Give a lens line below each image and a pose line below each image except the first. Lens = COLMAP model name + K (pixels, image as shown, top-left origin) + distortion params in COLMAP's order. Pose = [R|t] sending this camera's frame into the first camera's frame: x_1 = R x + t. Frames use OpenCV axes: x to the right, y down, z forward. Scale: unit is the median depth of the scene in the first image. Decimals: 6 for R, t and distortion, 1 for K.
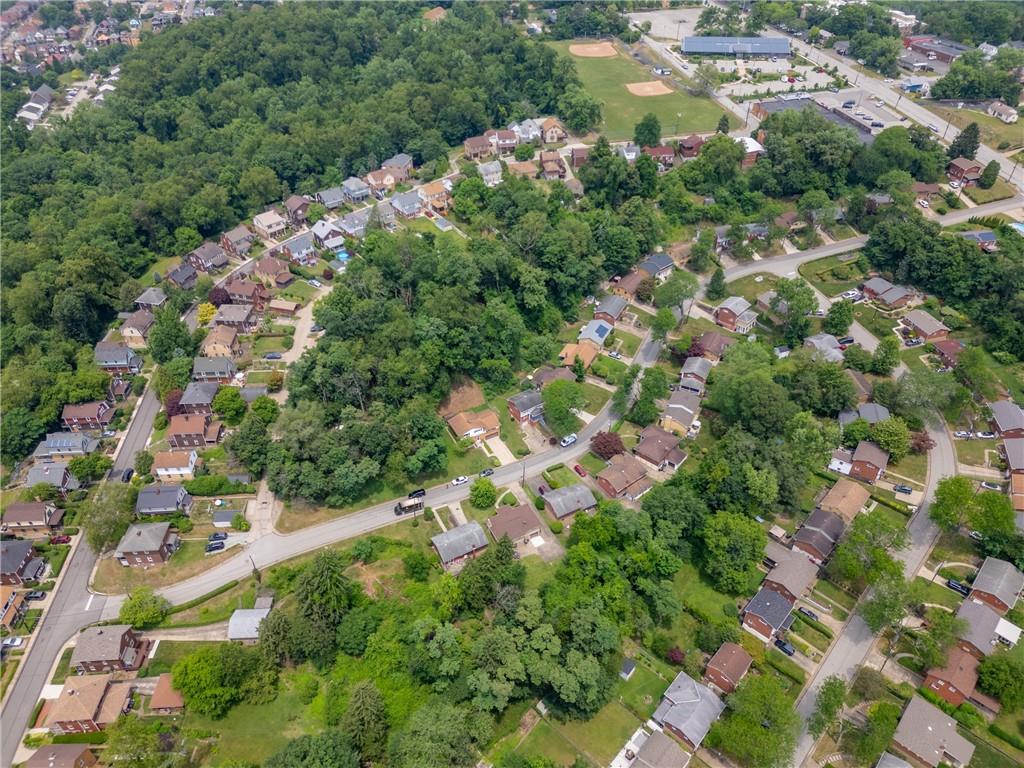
lens RADIAL K [[725.7, 0, 512.0], [0, 725.7, 384.0], [0, 0, 1]] dist [0.073064, -0.052262]
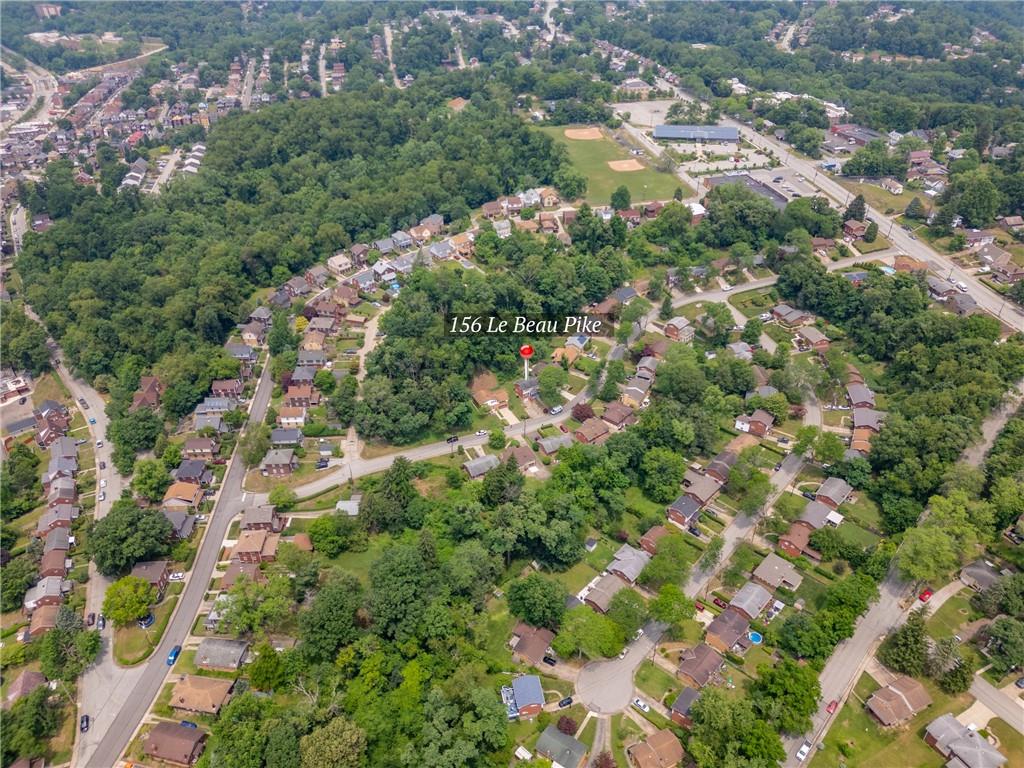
lens RADIAL K [[725.7, 0, 512.0], [0, 725.7, 384.0], [0, 0, 1]] dist [0.073064, -0.052262]
pose [[0.999950, 0.007685, -0.006474, -0.000808], [-0.008157, 0.997042, -0.076429, 0.114193], [0.005868, 0.076478, 0.997054, -0.362755]]
